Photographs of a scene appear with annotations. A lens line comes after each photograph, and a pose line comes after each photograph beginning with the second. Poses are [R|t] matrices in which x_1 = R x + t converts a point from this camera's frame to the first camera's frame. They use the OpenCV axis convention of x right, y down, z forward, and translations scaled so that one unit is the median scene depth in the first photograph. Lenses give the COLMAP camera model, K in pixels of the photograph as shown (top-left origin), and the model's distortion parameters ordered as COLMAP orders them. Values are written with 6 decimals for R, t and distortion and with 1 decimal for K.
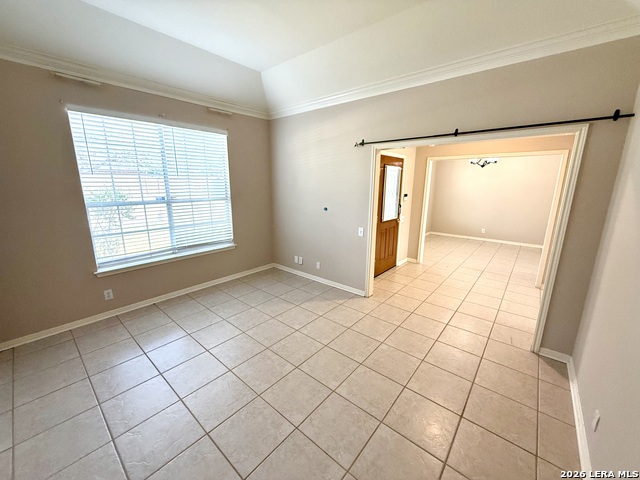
lens RADIAL K [[255.2, 0, 319.1], [0, 255.2, 239.6], [0, 0, 1]] dist [0.000323, -0.000247]
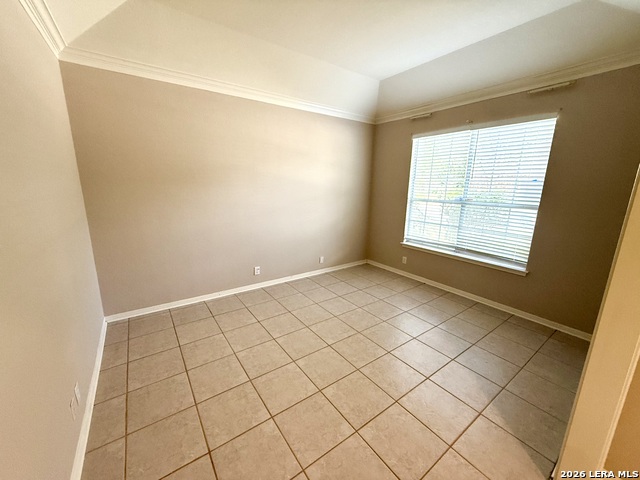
lens RADIAL K [[255.2, 0, 319.1], [0, 255.2, 239.6], [0, 0, 1]] dist [0.000323, -0.000247]
pose [[-0.242509, 0.204057, -0.948446, 0.633136], [-0.226811, 0.938611, 0.259934, -0.157688], [0.943264, 0.278155, -0.181339, 0.725945]]
